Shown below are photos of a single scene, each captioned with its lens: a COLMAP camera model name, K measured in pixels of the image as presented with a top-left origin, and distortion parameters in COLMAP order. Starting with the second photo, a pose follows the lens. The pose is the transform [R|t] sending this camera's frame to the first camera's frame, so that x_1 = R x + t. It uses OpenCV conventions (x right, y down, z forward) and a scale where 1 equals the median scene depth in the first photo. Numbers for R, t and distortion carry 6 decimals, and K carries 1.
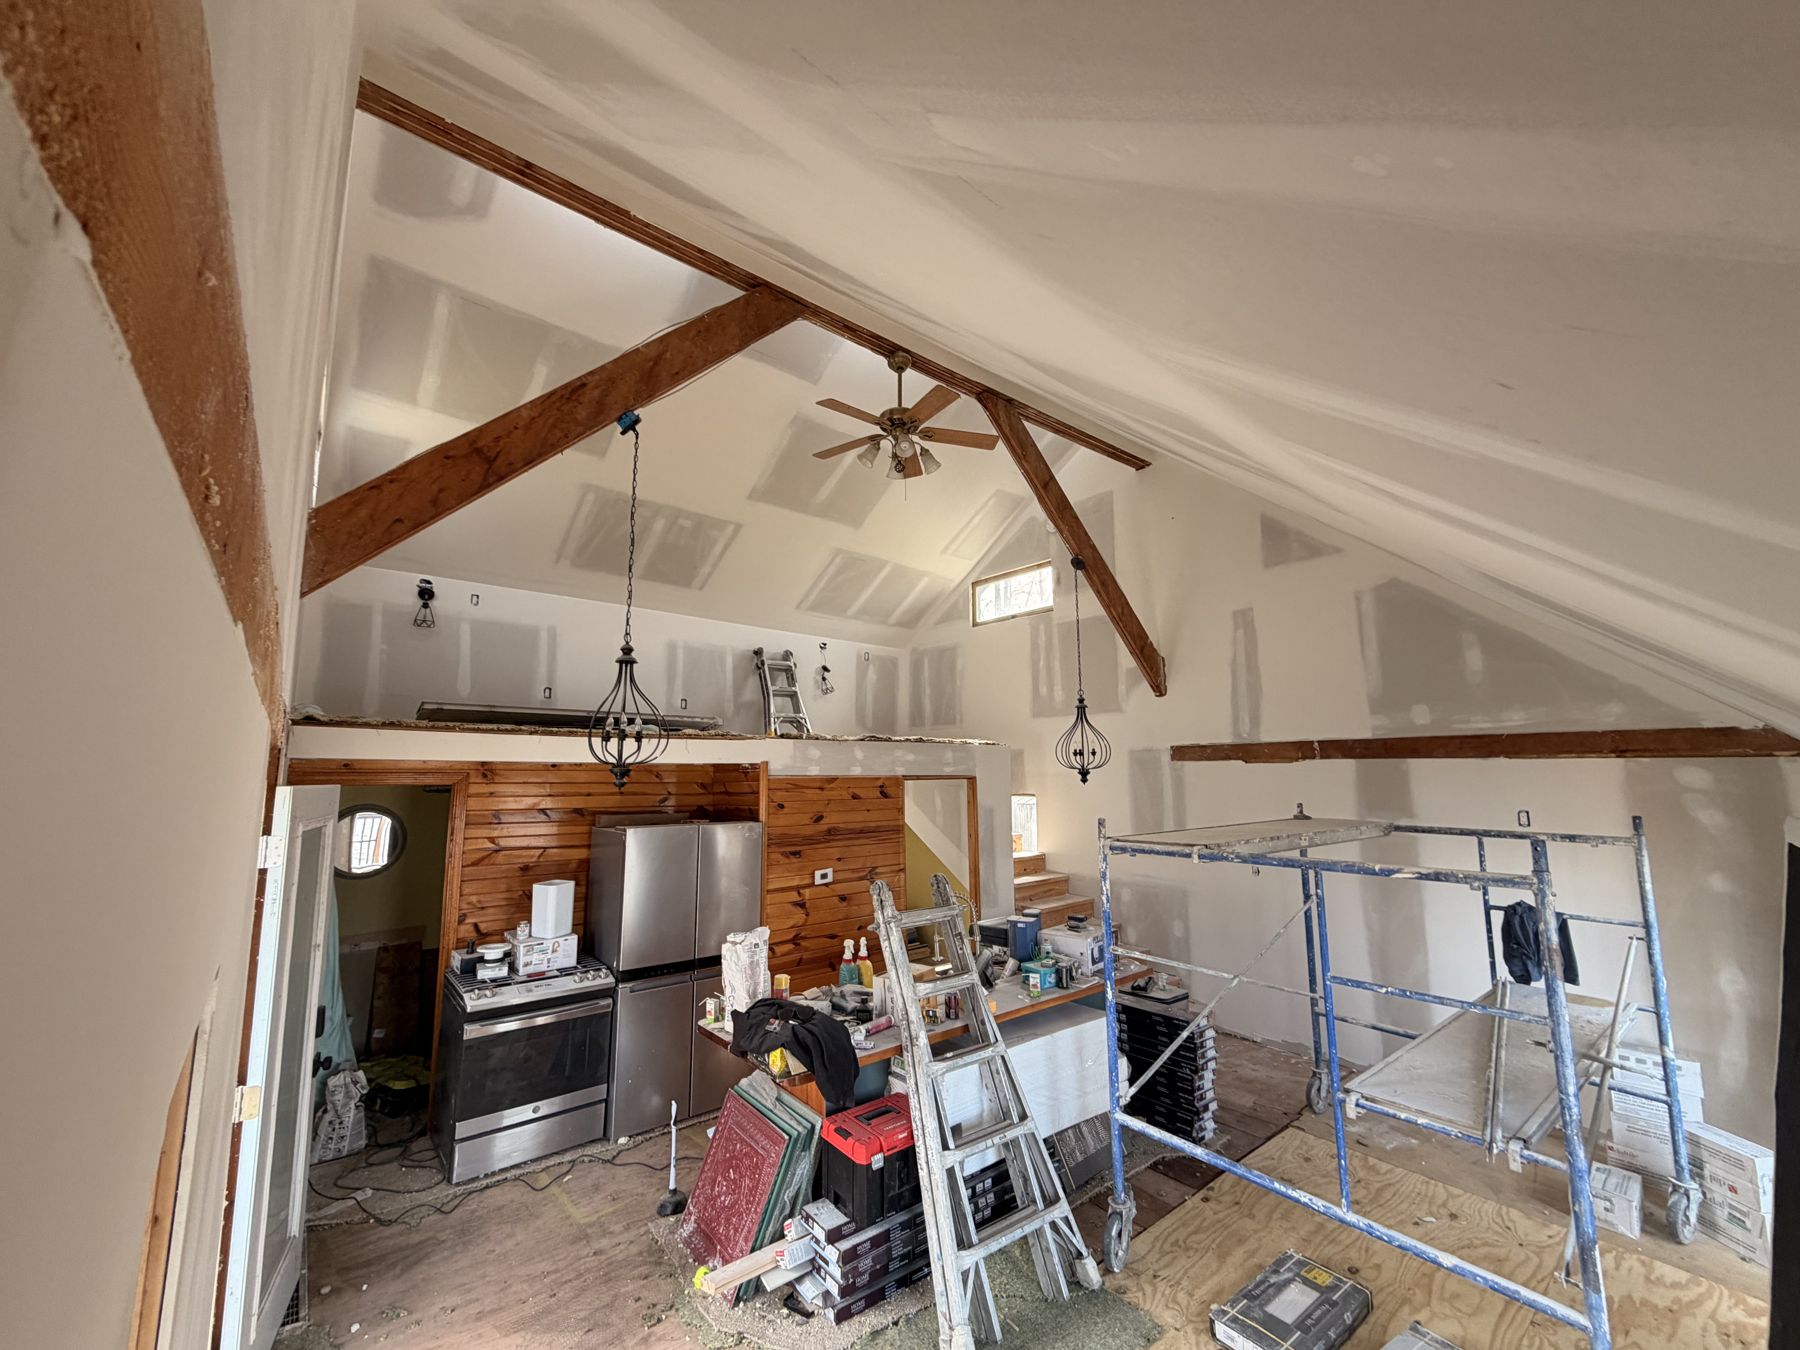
lens RADIAL K [[733.4, 0, 897.1], [0, 733.4, 669.4], [0, 0, 1]] dist [0.000034, 0.000397]
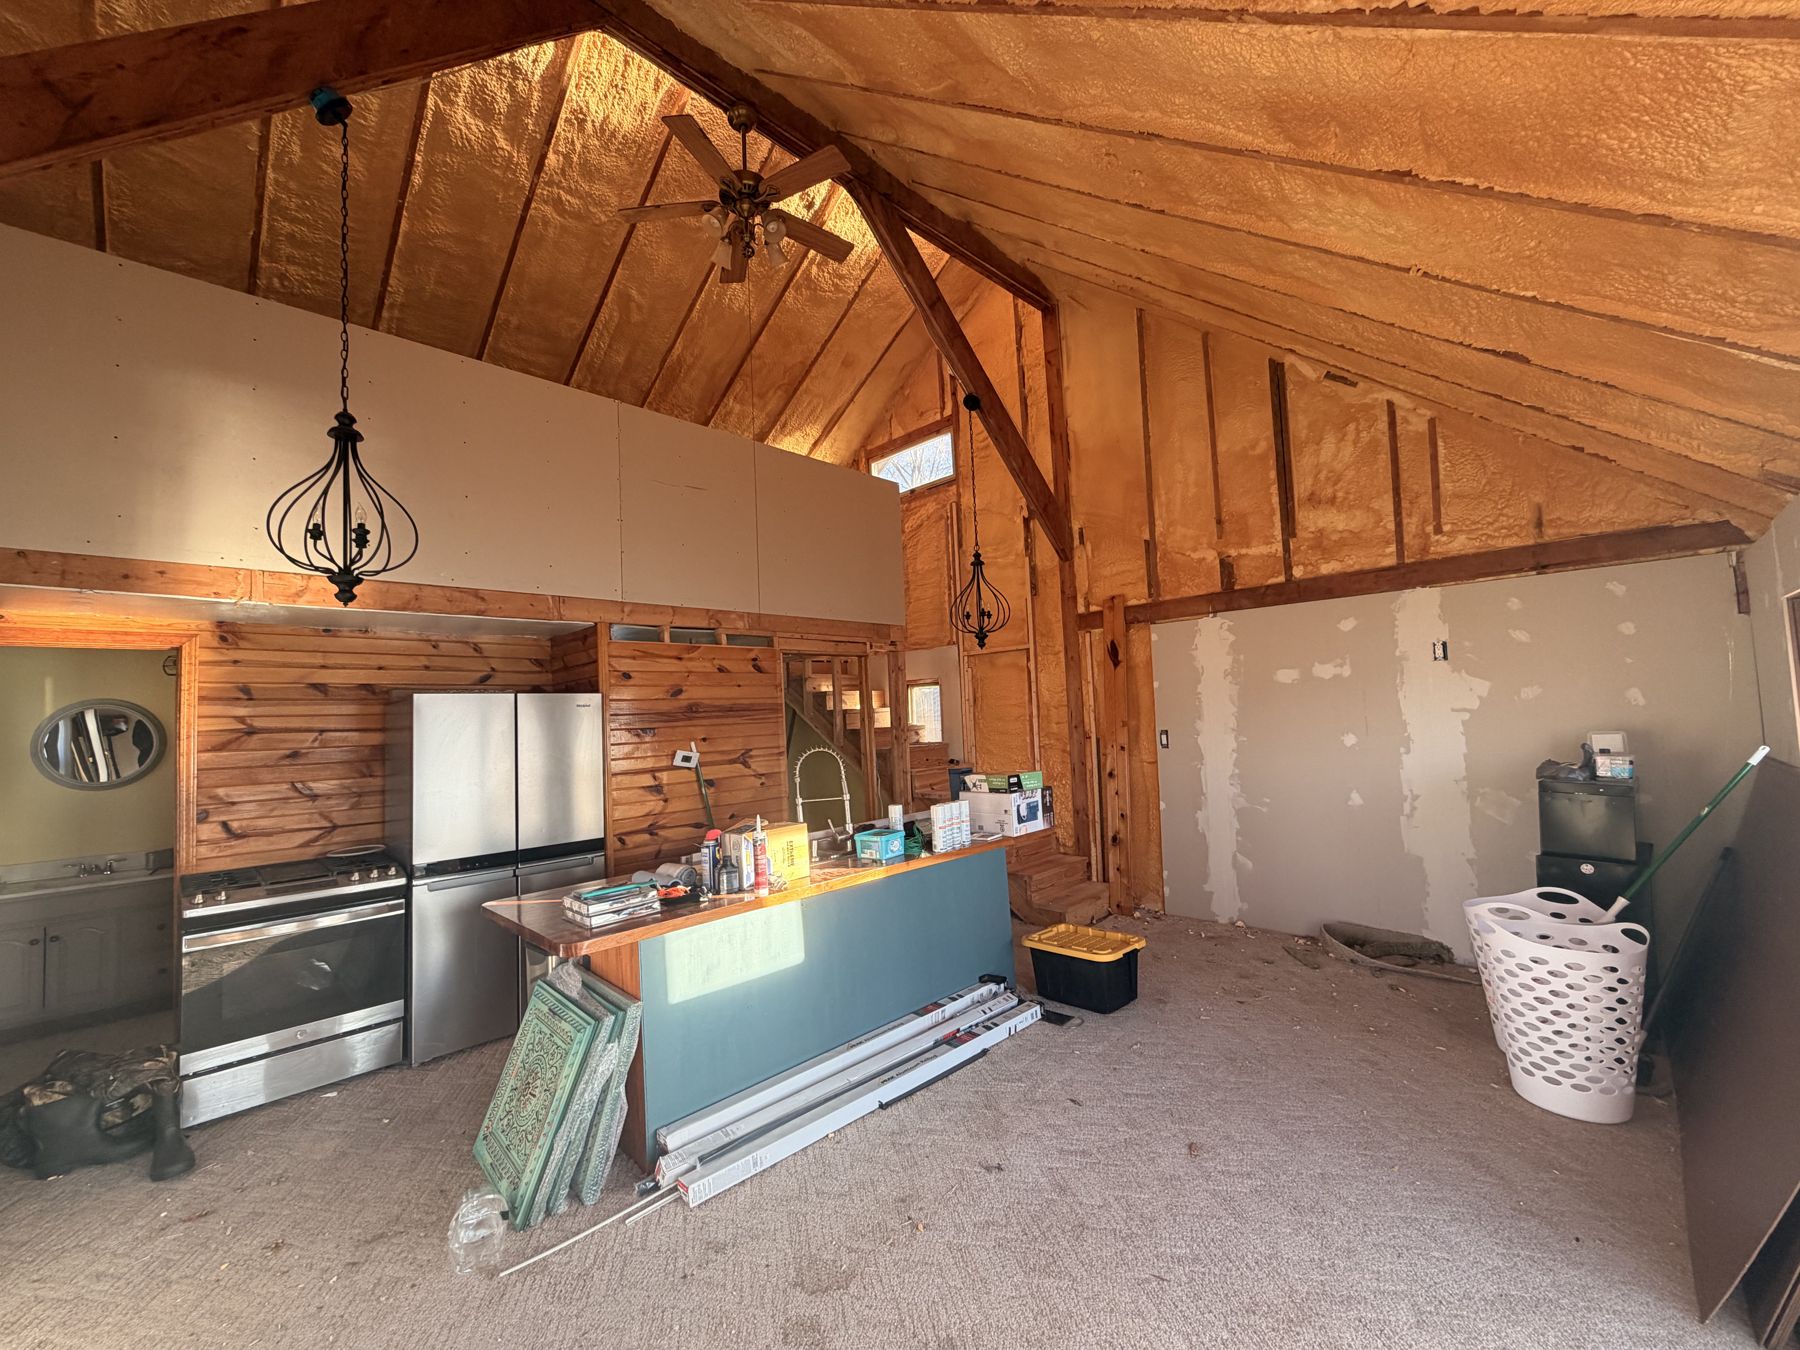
lens RADIAL K [[733.4, 0, 897.1], [0, 733.4, 669.4], [0, 0, 1]] dist [0.000034, 0.000397]
pose [[0.994531, -0.034748, 0.098491, 0.068012], [0.027212, 0.996672, 0.076845, 0.120343], [-0.100834, -0.073745, 0.992166, 0.126765]]
